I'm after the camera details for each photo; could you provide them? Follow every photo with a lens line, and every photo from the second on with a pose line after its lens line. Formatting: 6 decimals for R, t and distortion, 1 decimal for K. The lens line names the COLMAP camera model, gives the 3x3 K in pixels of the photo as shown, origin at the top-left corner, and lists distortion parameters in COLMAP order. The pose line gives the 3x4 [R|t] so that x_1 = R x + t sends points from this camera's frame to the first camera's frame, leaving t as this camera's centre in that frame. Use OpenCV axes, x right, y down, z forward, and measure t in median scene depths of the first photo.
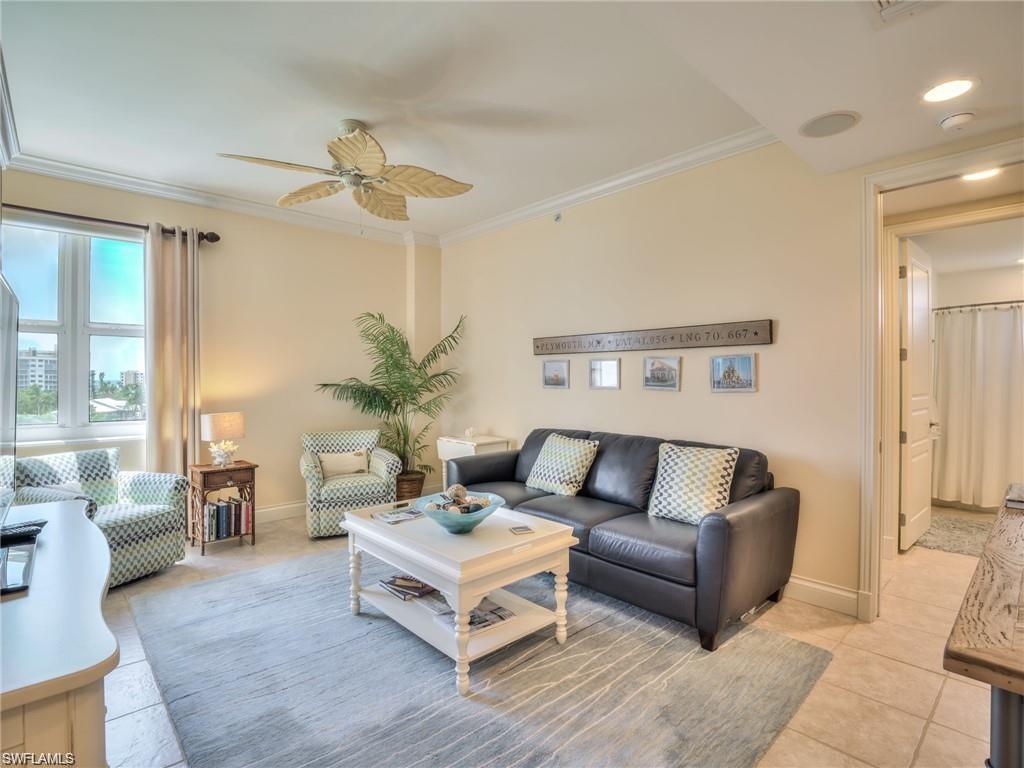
lens RADIAL K [[508.9, 0, 514.1], [0, 508.9, 380.5], [0, 0, 1]] dist [-0.021796, -0.004392]
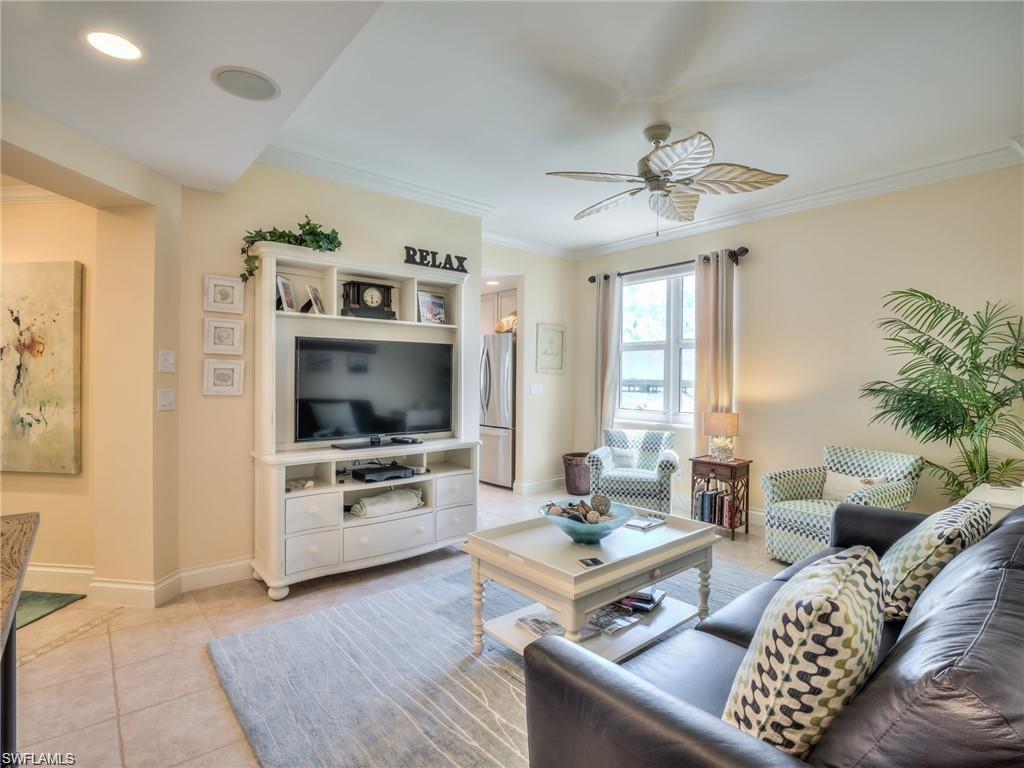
lens RADIAL K [[508.9, 0, 514.6], [0, 508.9, 381.3], [0, 0, 1]] dist [-0.021796, -0.004392]
pose [[-0.034824, 0.005579, -0.999378, 0.631034], [-0.009476, 0.999938, 0.005912, -0.005620], [0.999349, 0.009676, -0.034769, 0.671666]]
